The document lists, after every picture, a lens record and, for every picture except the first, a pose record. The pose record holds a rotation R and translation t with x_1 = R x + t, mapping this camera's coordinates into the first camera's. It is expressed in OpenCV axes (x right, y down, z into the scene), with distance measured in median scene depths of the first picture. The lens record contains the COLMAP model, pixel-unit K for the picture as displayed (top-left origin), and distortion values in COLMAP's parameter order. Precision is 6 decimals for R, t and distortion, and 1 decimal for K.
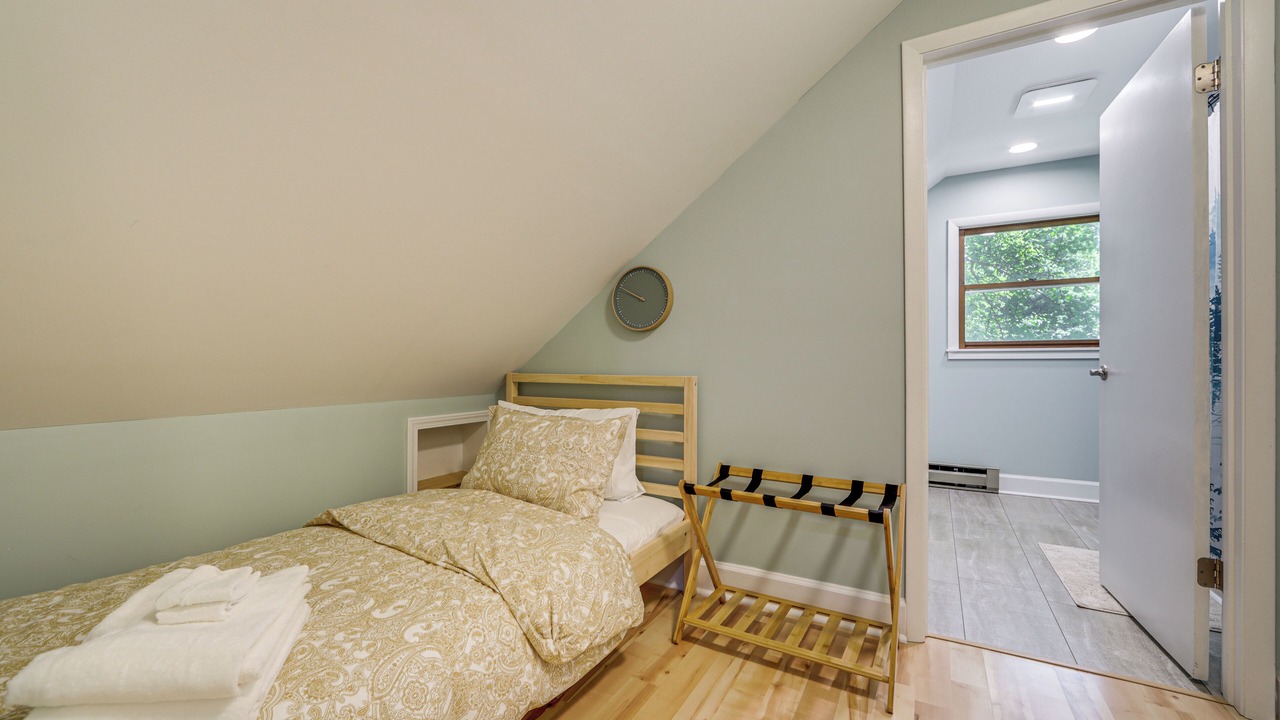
lens RADIAL K [[507.2, 0, 640.0], [0, 507.2, 360.0], [0, 0, 1]] dist [-0.007962, -0.000099]
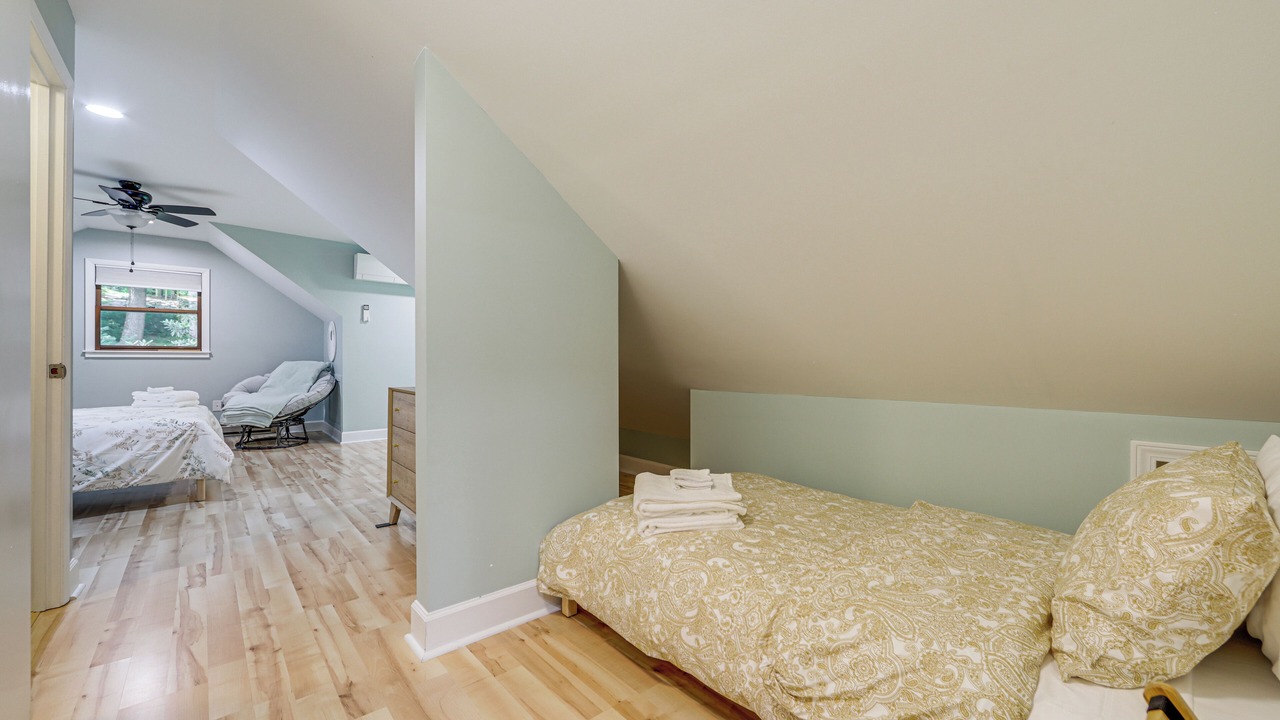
lens RADIAL K [[507.2, 0, 640.0], [0, 507.2, 360.0], [0, 0, 1]] dist [-0.007962, -0.000099]
pose [[-0.326789, -0.001214, -0.945097, 0.725145], [0.002930, 0.999993, -0.002297, 0.006203], [0.945093, -0.003520, -0.326783, 1.015041]]
